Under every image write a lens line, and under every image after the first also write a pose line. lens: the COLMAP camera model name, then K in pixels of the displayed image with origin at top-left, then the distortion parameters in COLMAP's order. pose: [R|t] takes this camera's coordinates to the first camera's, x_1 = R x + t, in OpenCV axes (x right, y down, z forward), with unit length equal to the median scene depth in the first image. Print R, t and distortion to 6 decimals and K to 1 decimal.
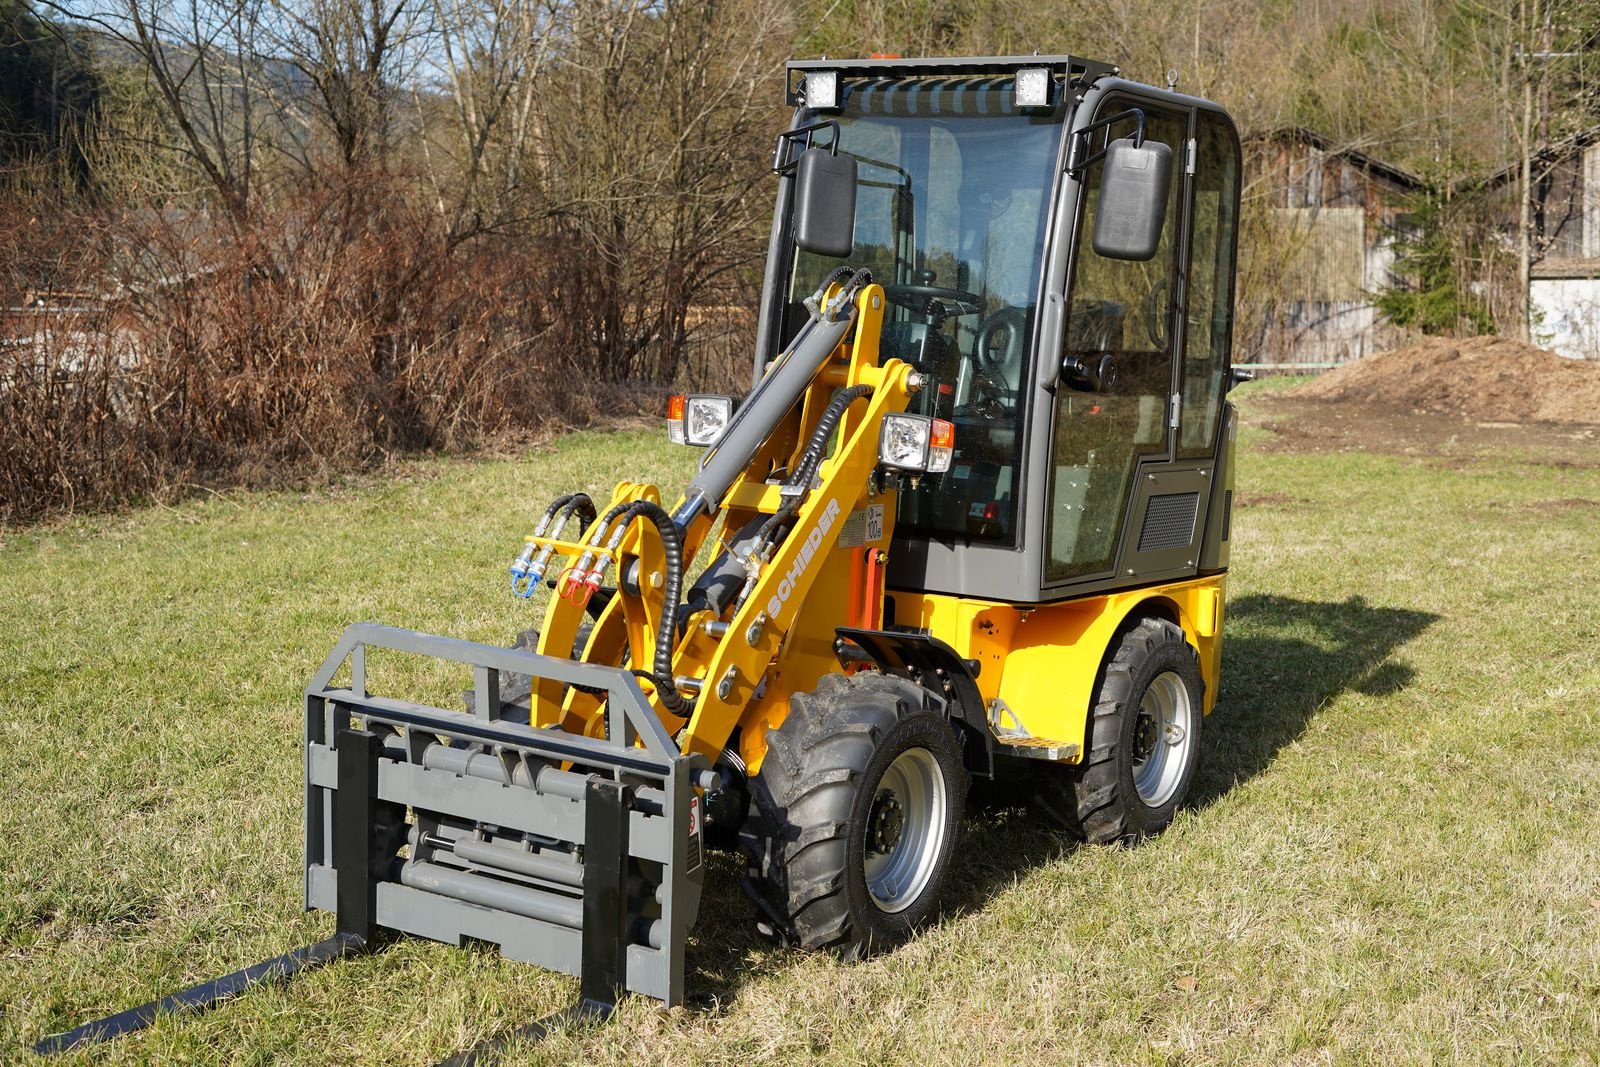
lens RADIAL K [[2285.6, 0, 800.0], [0, 2285.6, 533.5], [0, 0, 1]] dist [-0.044629, 0.090356]
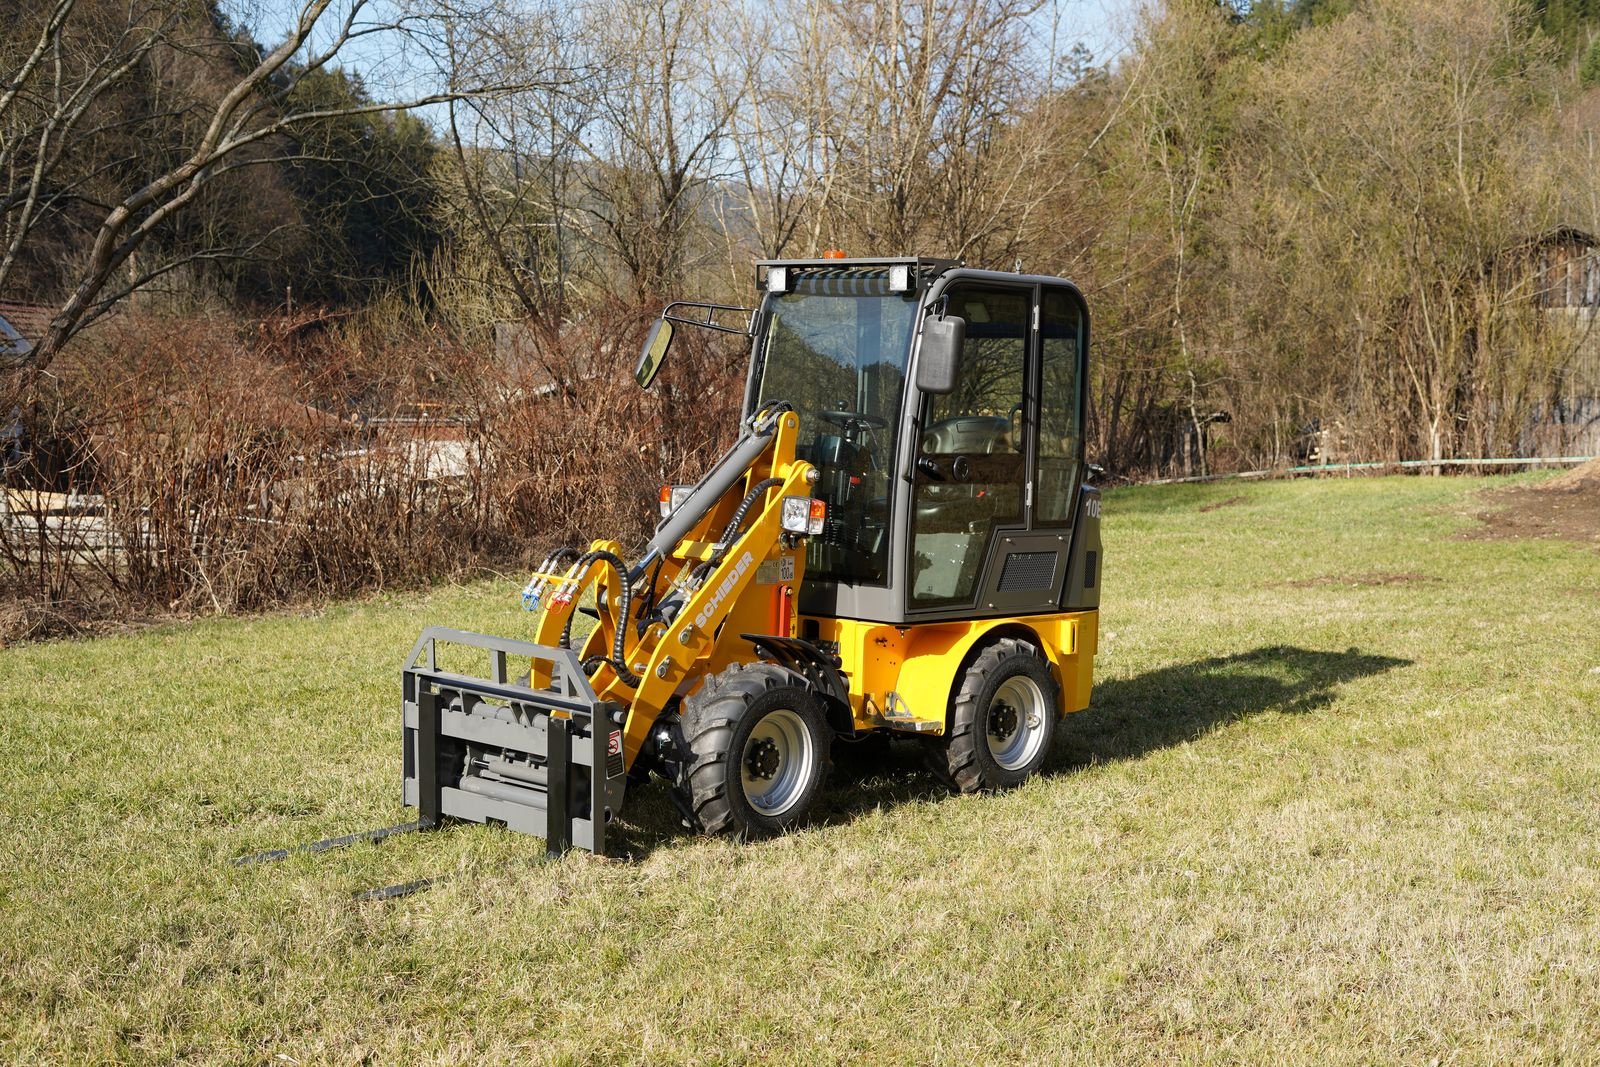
lens RADIAL K [[2285.6, 0, 800.0], [0, 2285.6, 533.5], [0, 0, 1]] dist [-0.044629, 0.090356]
pose [[0.986226, -0.005553, -0.165309, 0.315603], [-0.001698, 0.999044, -0.043692, 0.041205], [0.165393, 0.043371, 0.985274, -0.531646]]
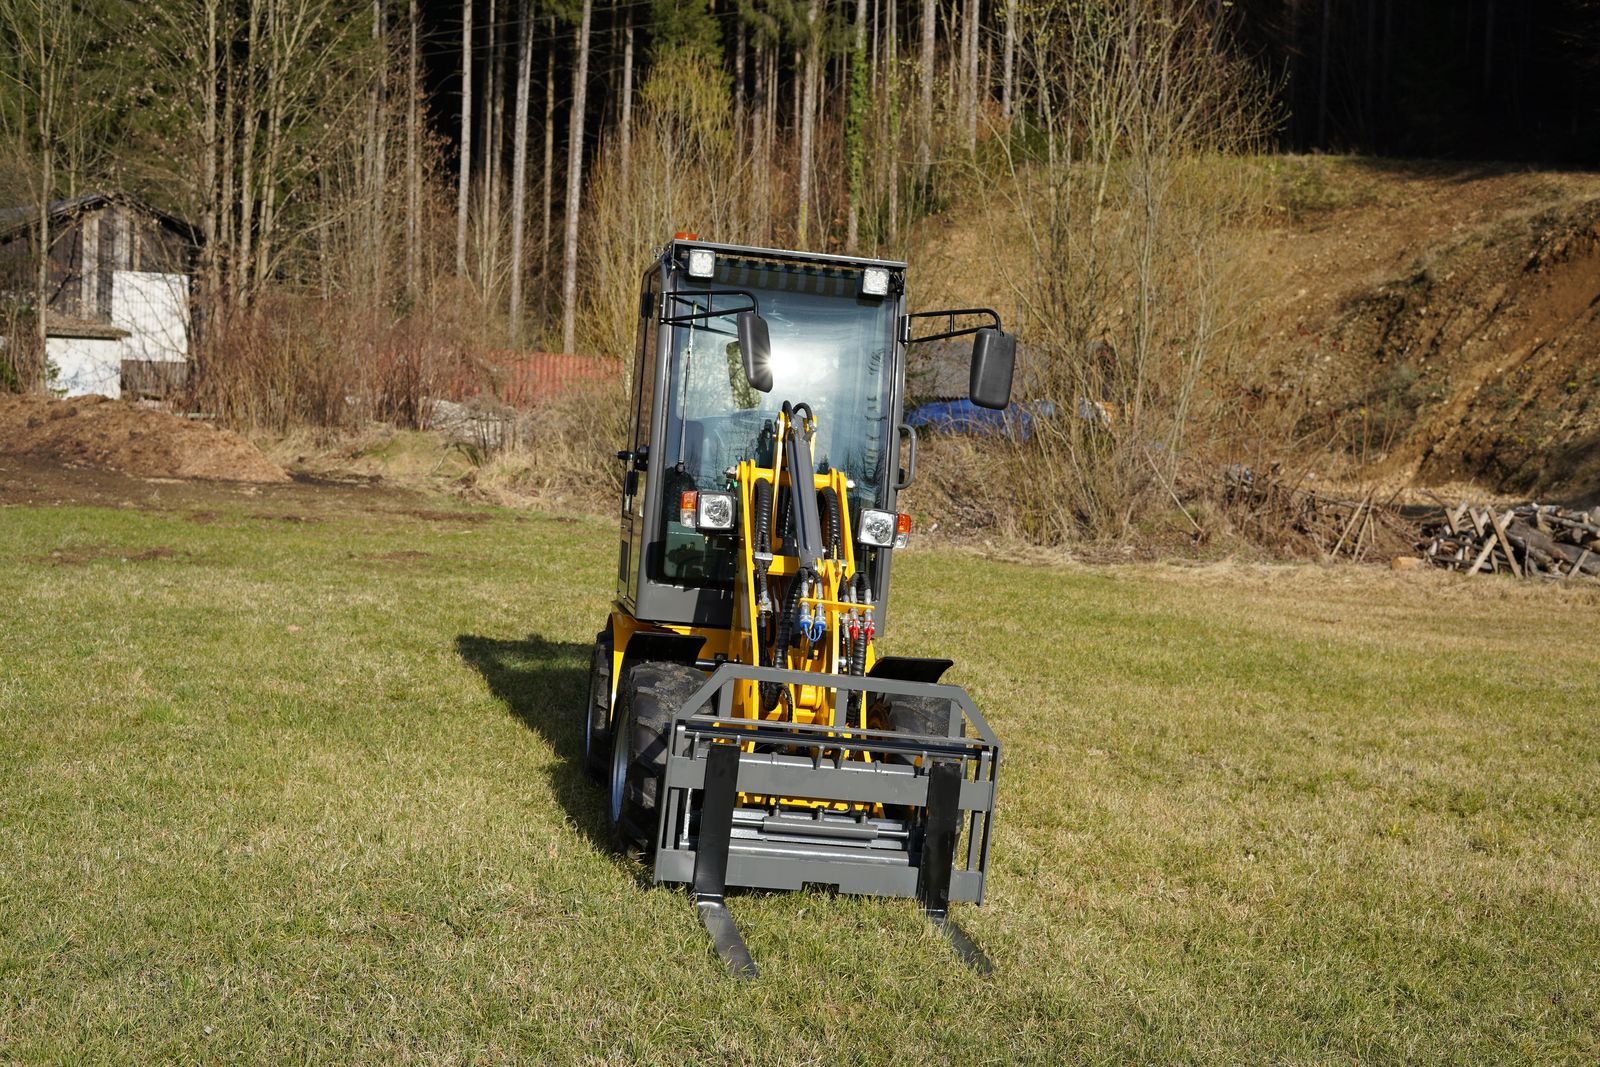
lens RADIAL K [[2285.6, 0, 800.0], [0, 2285.6, 533.5], [0, 0, 1]] dist [-0.044629, 0.090356]
pose [[0.734080, -0.000745, 0.679062, -1.016288], [0.013167, 0.999827, -0.013136, -0.019278], [-0.678935, 0.018584, 0.733963, -0.029911]]
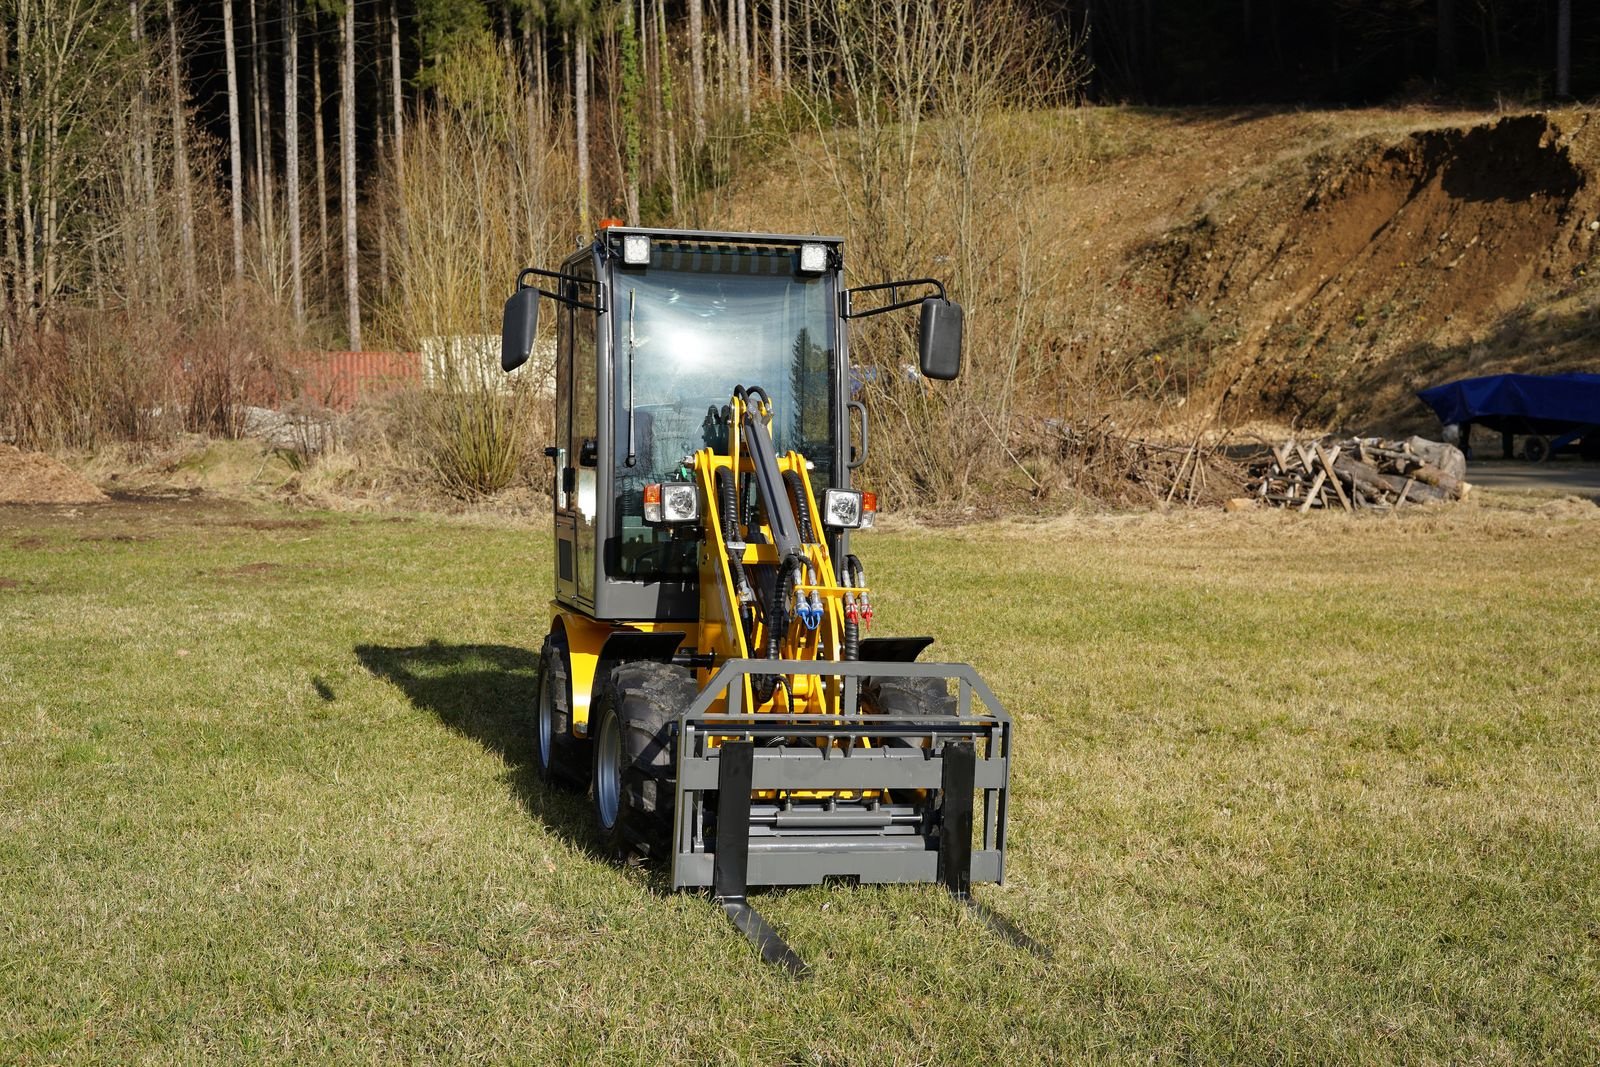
lens RADIAL K [[2285.6, 0, 800.0], [0, 2285.6, 533.5], [0, 0, 1]] dist [-0.044629, 0.090356]
pose [[0.668184, -0.057705, 0.741754, -1.072478], [0.083869, 0.996475, 0.001971, -0.031113], [-0.739253, 0.060893, 0.670669, 0.071178]]
